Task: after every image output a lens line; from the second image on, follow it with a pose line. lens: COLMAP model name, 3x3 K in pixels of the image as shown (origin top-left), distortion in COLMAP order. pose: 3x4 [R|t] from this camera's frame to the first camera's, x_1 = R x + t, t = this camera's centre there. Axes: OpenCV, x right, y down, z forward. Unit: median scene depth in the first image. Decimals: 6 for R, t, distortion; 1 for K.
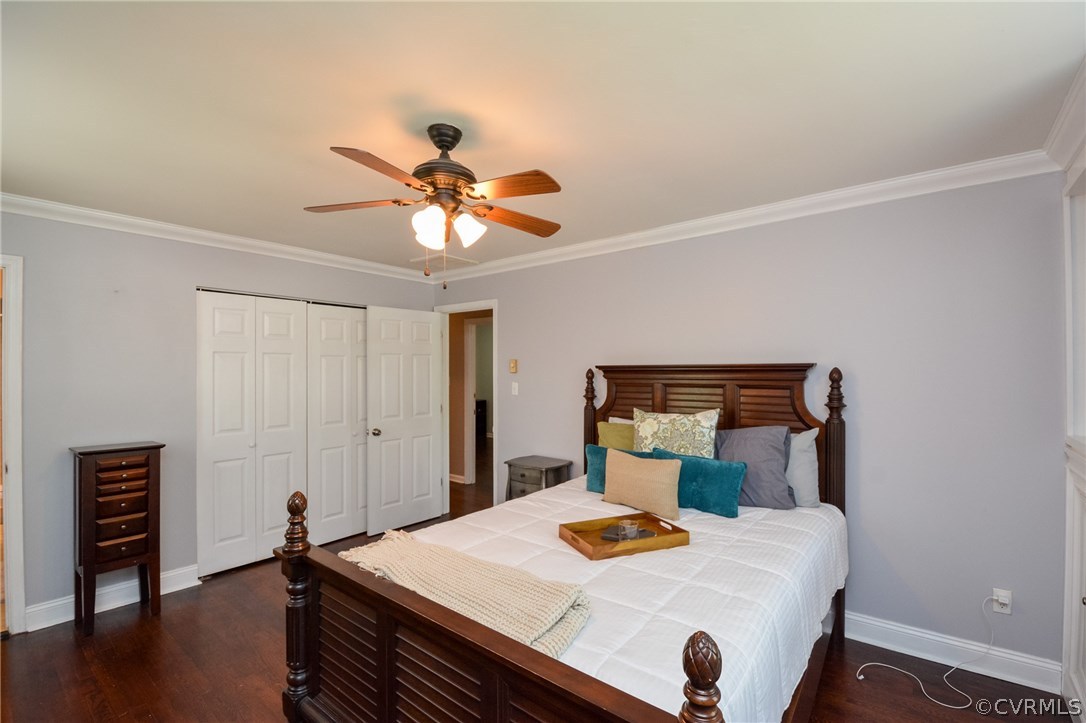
lens RADIAL K [[472.1, 0, 551.6], [0, 472.1, 366.6], [0, 0, 1]] dist [0.002601, -0.015438]
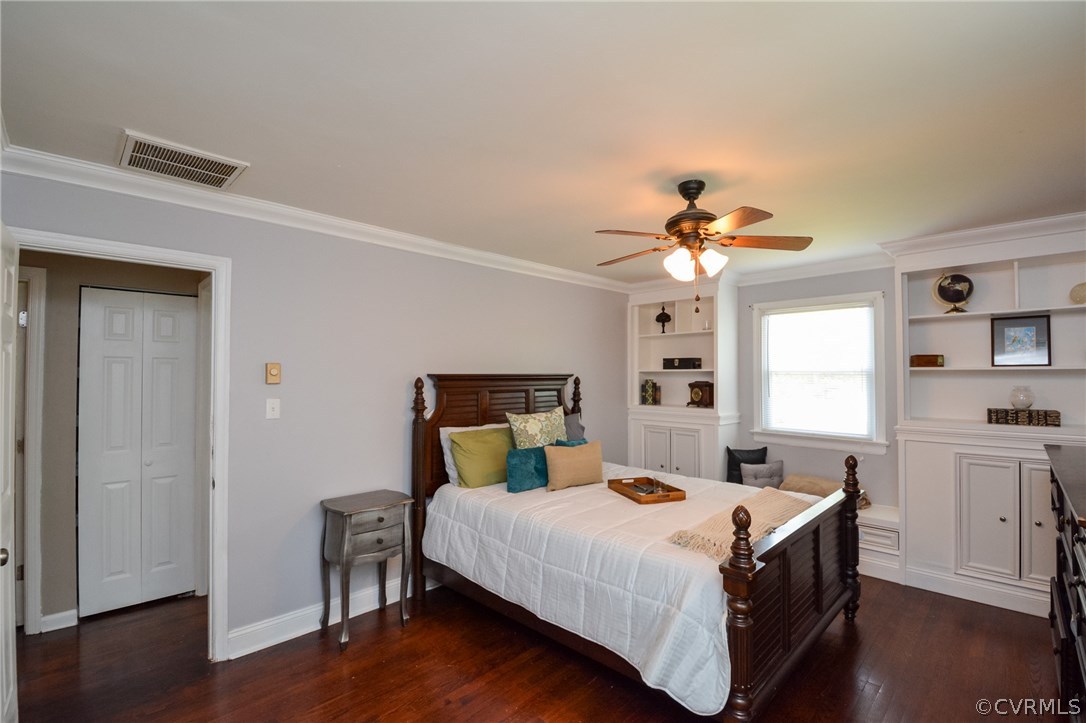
lens RADIAL K [[472.1, 0, 551.6], [0, 472.1, 366.6], [0, 0, 1]] dist [0.002601, -0.015438]
pose [[0.120214, 0.026111, 0.992405, -0.918825], [0.000844, 0.999651, -0.026404, 0.009395], [-0.992748, 0.004011, 0.120150, 0.758637]]
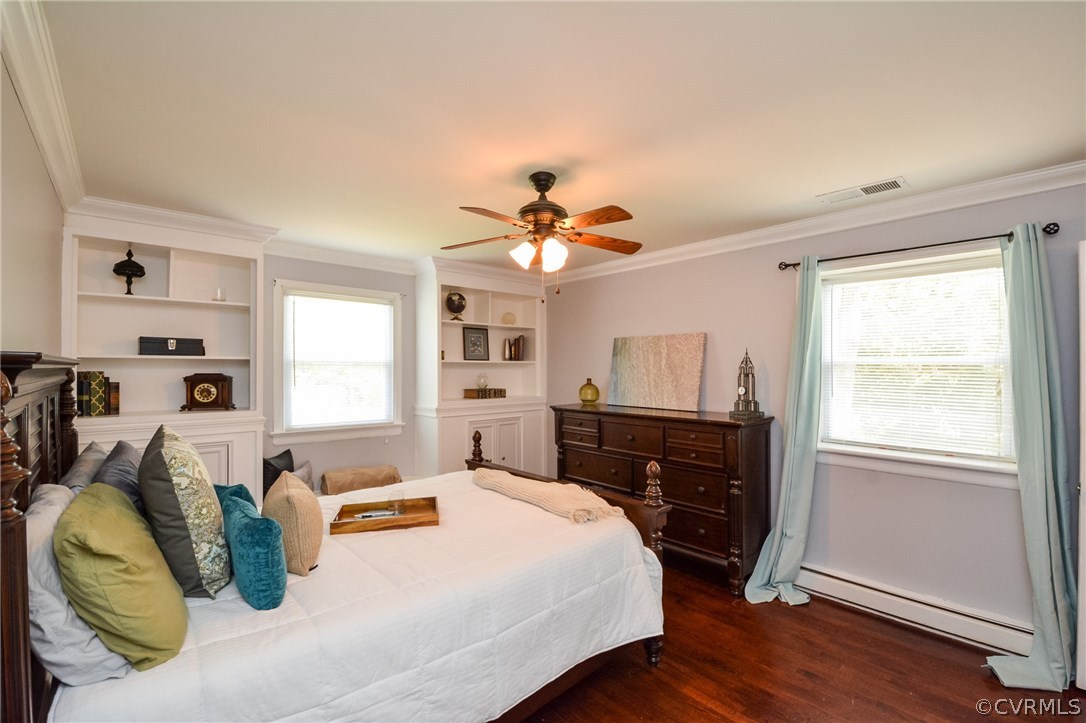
lens RADIAL K [[472.1, 0, 551.6], [0, 472.1, 366.6], [0, 0, 1]] dist [0.002601, -0.015438]
pose [[-0.985860, 0.005749, 0.167470, -0.274609], [0.005274, 0.999981, -0.003282, 0.008901], [-0.167485, -0.002352, -0.985872, 1.393435]]
